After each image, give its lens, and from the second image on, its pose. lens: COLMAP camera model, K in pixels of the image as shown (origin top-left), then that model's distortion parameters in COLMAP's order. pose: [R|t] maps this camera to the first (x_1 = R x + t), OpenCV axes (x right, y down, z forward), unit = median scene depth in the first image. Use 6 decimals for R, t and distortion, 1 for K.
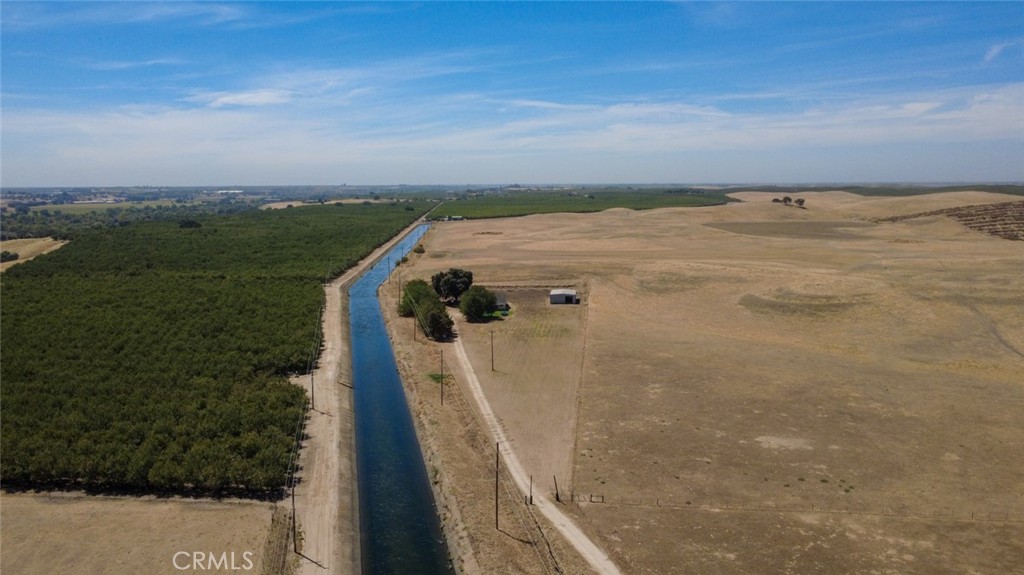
lens RADIAL K [[746.1, 0, 499.0], [0, 746.1, 288.0], [0, 0, 1]] dist [-0.002486, 0.000876]
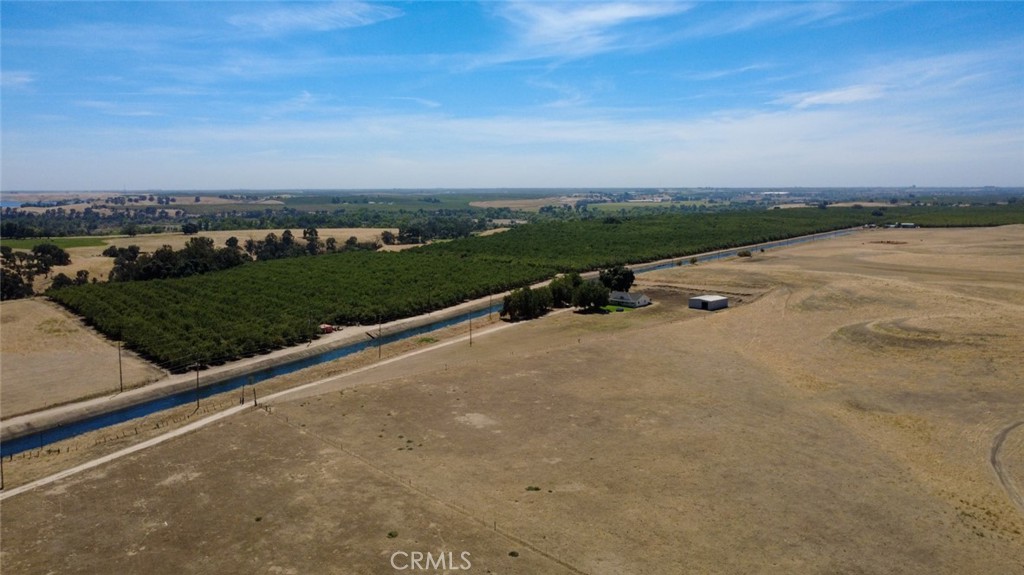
lens RADIAL K [[746.1, 0, 499.0], [0, 746.1, 288.0], [0, 0, 1]] dist [-0.002486, 0.000876]
pose [[0.741275, 0.093337, -0.664680, 0.132191], [-0.094357, 0.994941, 0.034484, -0.003772], [0.664536, 0.037155, 0.746332, 0.020625]]
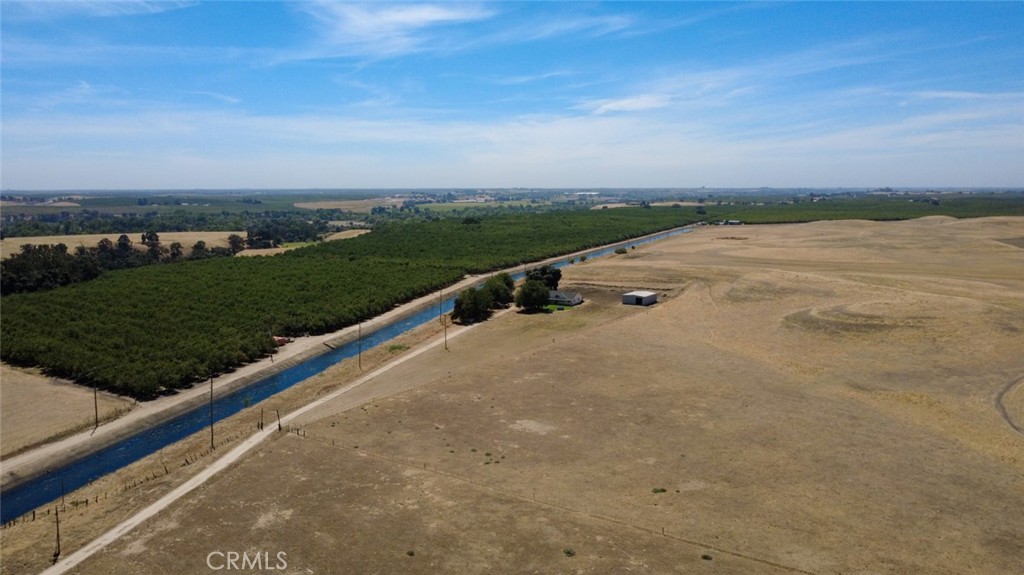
lens RADIAL K [[746.1, 0, 499.0], [0, 746.1, 288.0], [0, 0, 1]] dist [-0.002486, 0.000876]
pose [[0.883179, 0.066531, -0.464293, 0.096864], [-0.068031, 0.997591, 0.013541, -0.000749], [0.464076, 0.019627, 0.885578, 0.000841]]
